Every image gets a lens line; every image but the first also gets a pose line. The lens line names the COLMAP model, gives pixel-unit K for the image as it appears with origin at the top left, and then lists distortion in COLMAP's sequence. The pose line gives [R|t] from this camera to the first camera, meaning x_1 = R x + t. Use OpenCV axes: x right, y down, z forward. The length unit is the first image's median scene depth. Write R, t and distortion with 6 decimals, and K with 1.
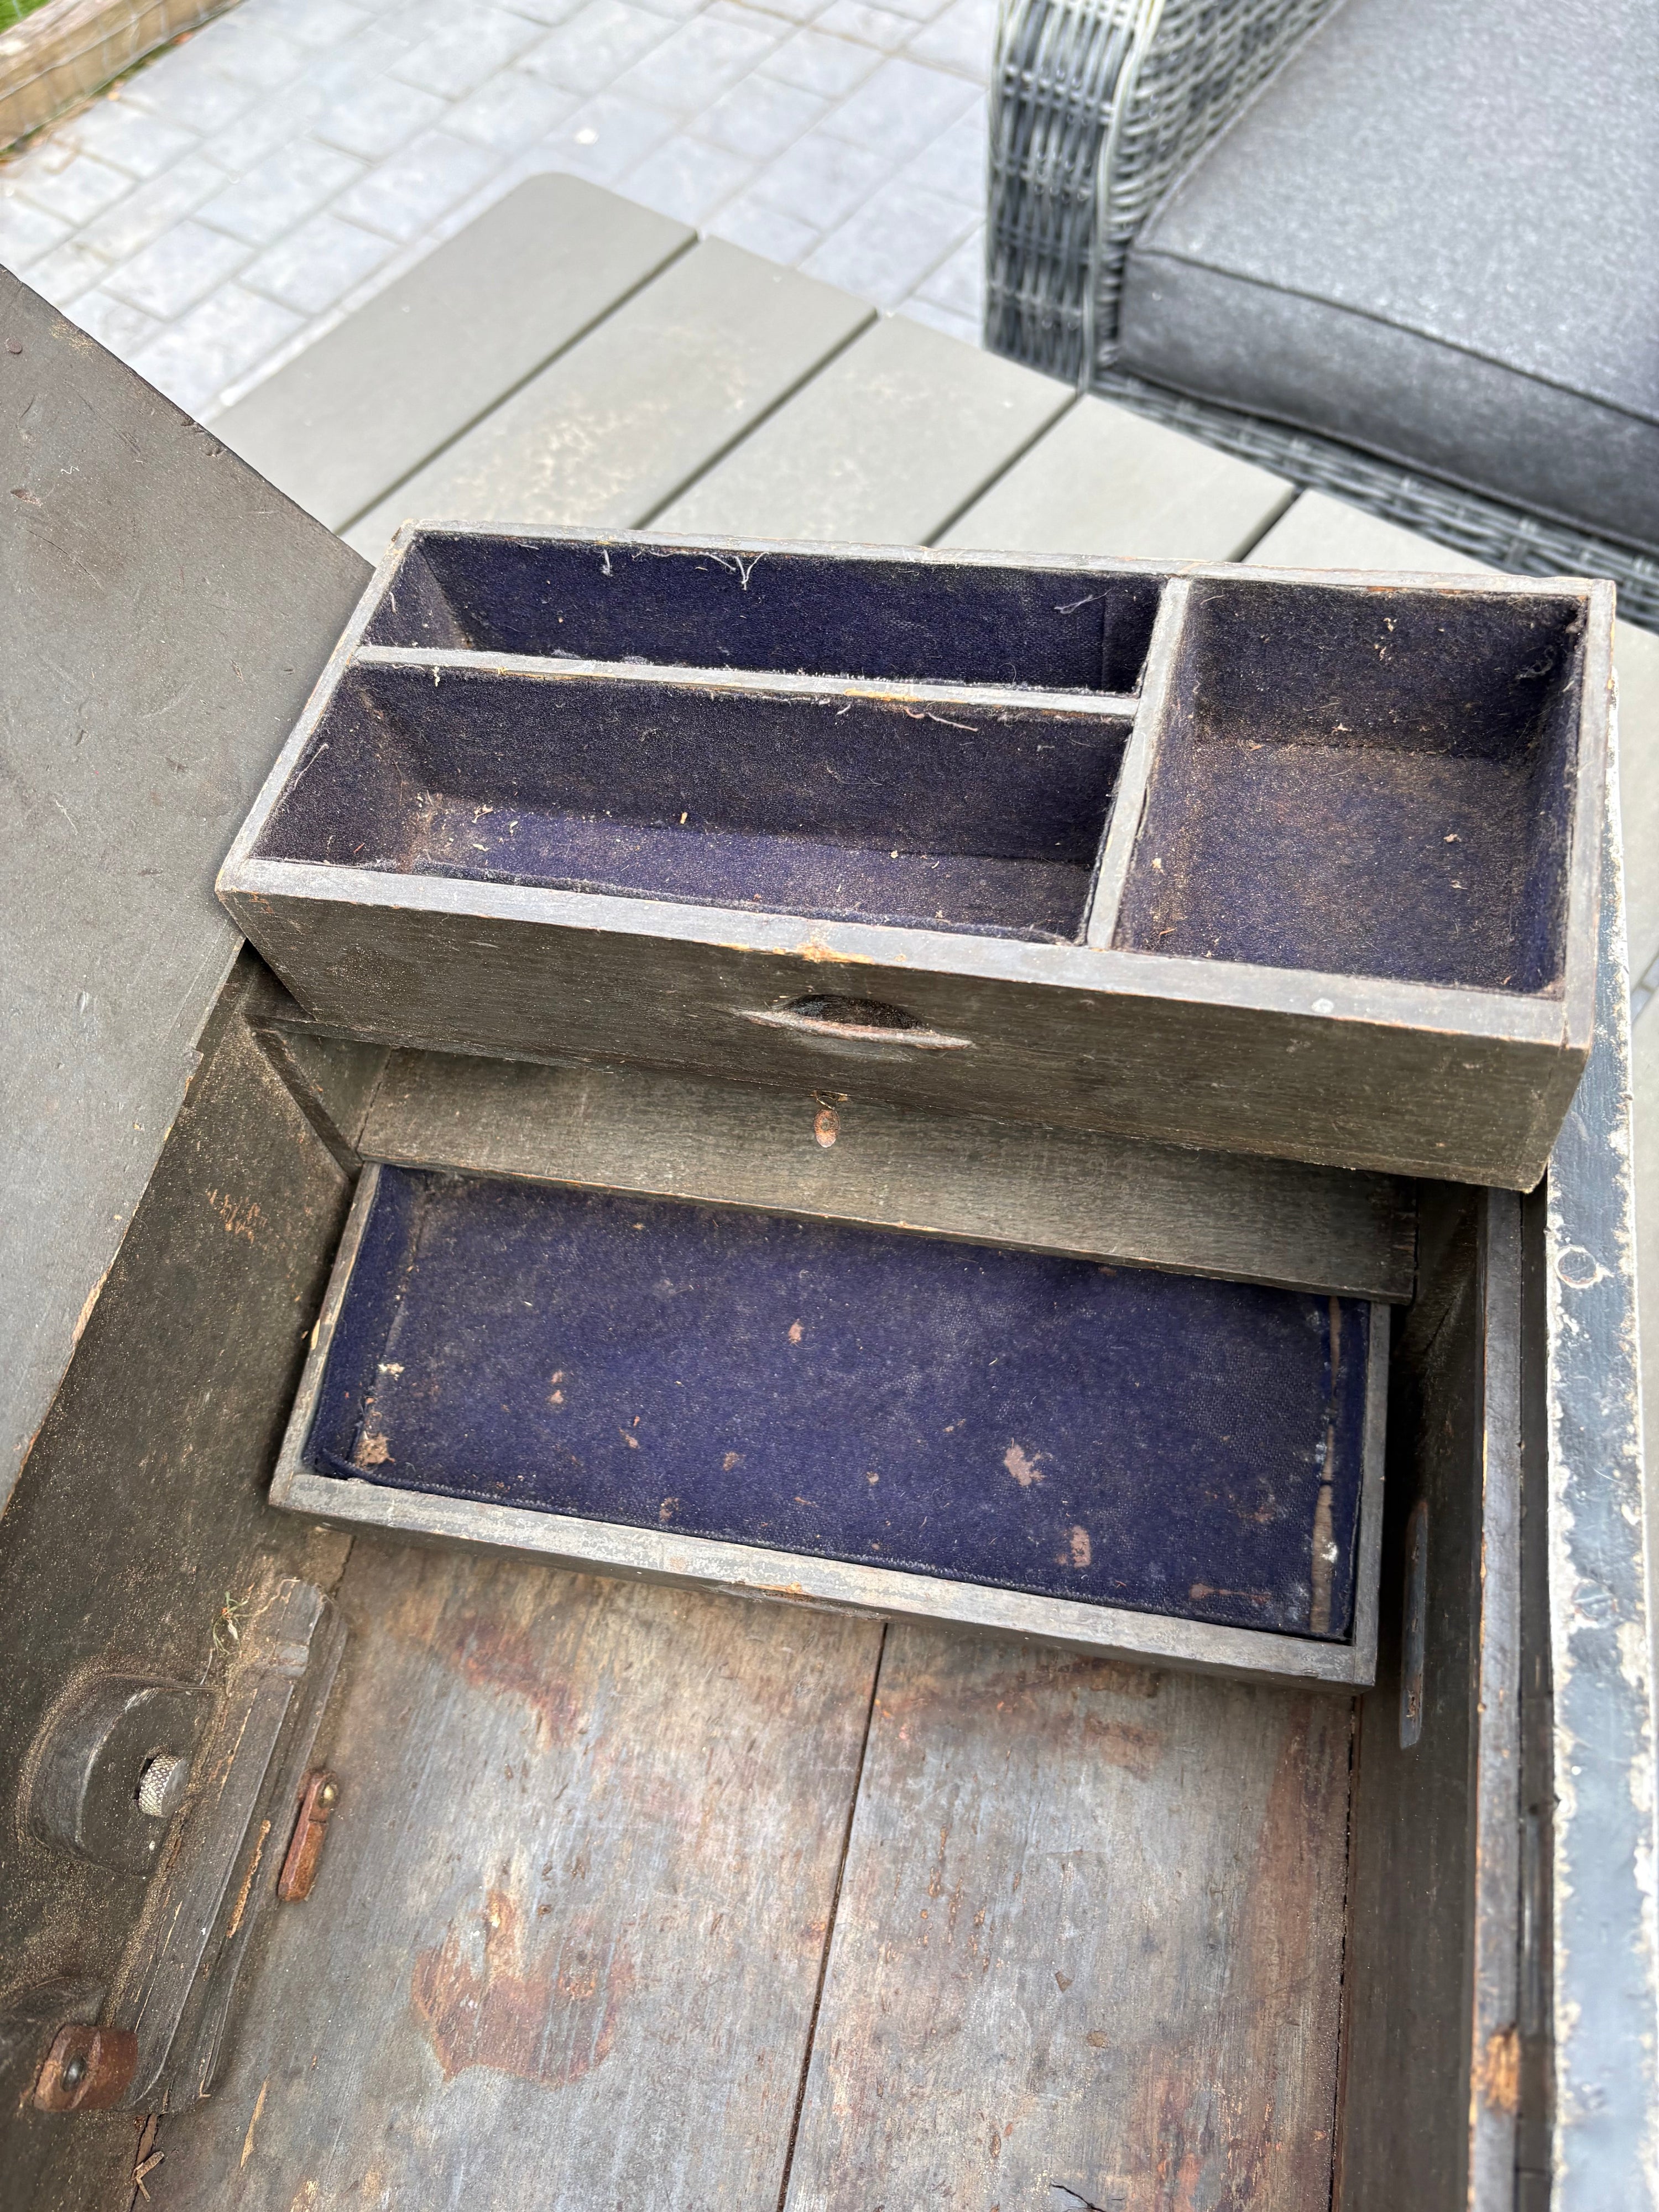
lens RADIAL K [[1708.6, 0, 838.7], [0, 1708.6, 1094.6], [0, 0, 1]] dist [-0.003827, 0.012321]
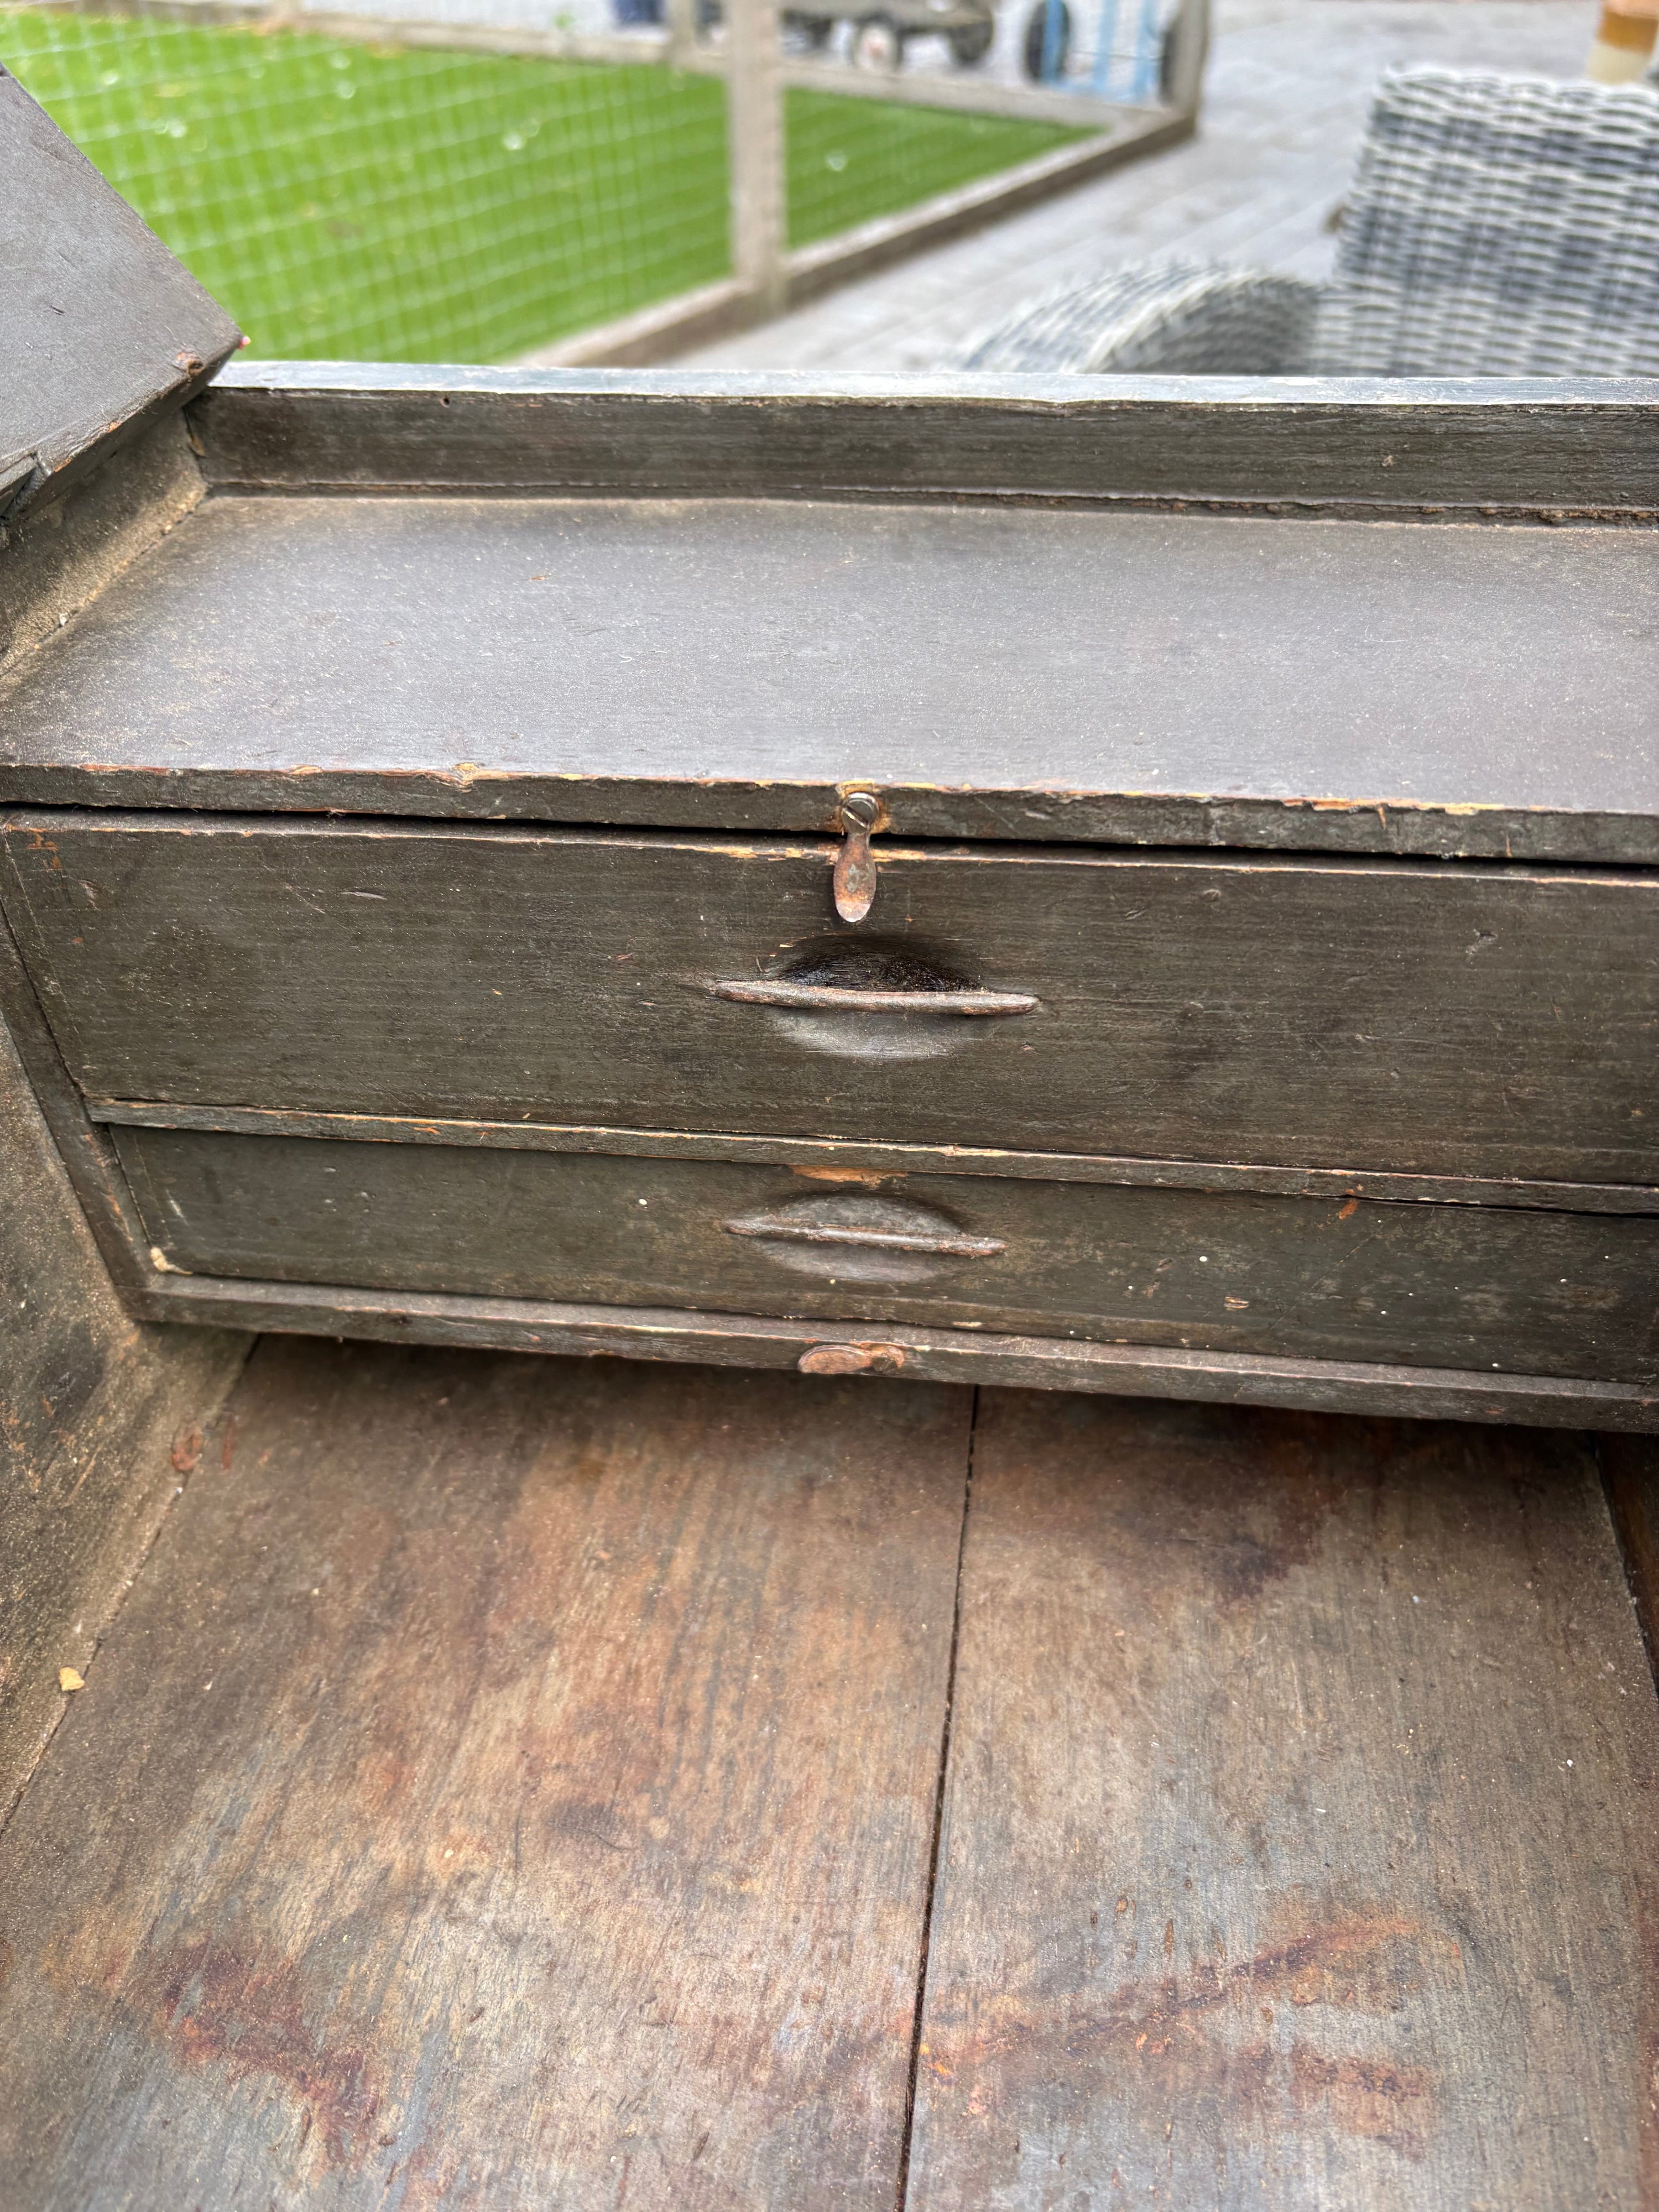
lens RADIAL K [[1718.8, 0, 853.1], [0, 1718.8, 1109.3], [0, 0, 1]] dist [-0.001766, -0.005813]
pose [[0.995642, 0.001540, 0.093242, -0.054250], [0.031093, 0.937168, -0.347490, 0.262635], [-0.087918, 0.348875, 0.933036, 0.368179]]
